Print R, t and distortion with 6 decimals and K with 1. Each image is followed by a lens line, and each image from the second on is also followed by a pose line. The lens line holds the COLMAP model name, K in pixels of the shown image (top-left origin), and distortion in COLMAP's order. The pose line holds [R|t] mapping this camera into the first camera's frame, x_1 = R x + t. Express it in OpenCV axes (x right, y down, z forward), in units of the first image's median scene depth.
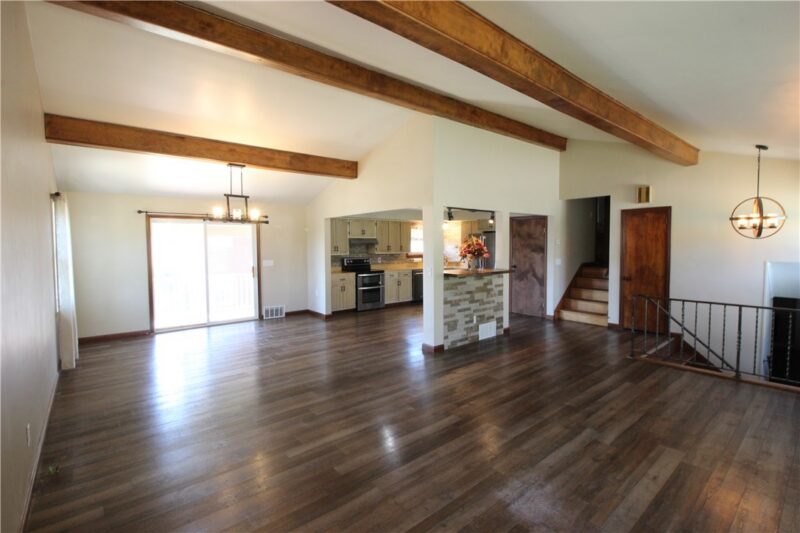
lens RADIAL K [[370.3, 0, 403.9], [0, 370.3, 257.9], [0, 0, 1]] dist [0.002842, -0.015505]
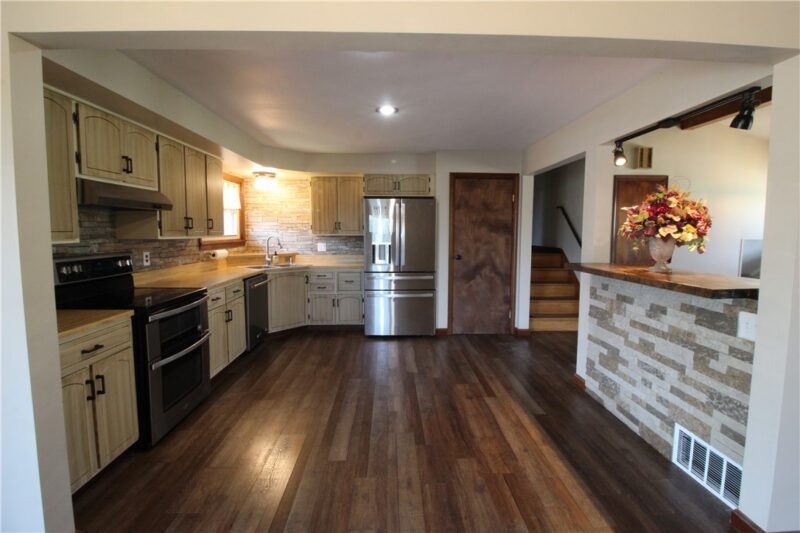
lens RADIAL K [[370.3, 0, 403.9], [0, 370.3, 257.9], [0, 0, 1]] dist [0.002842, -0.015505]
pose [[0.611813, -0.050982, 0.789358, -0.298151], [0.023682, 0.998654, 0.046145, -0.007316], [-0.790648, -0.009539, 0.612197, 0.931828]]
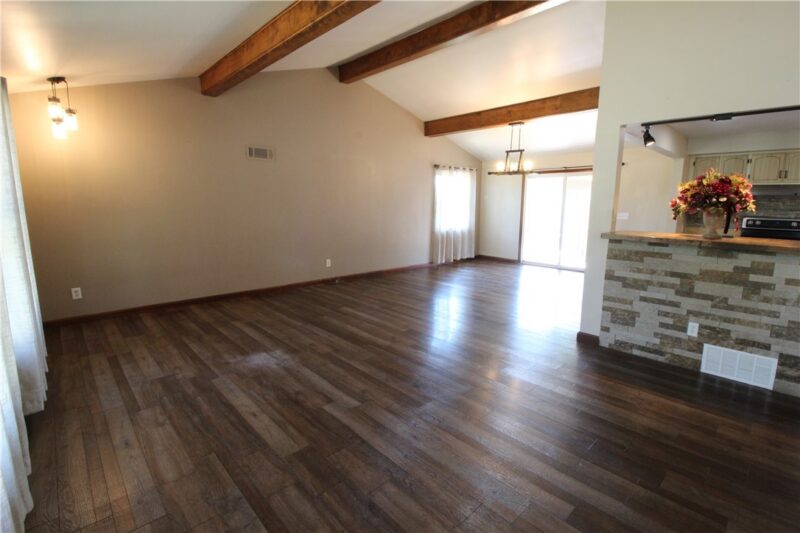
lens RADIAL K [[370.3, 0, 403.9], [0, 370.3, 257.9], [0, 0, 1]] dist [0.002842, -0.015505]
pose [[0.061650, 0.153700, -0.986193, 0.638463], [-0.047729, 0.987396, 0.150903, 0.004742], [0.996956, 0.037767, 0.068208, 0.517157]]
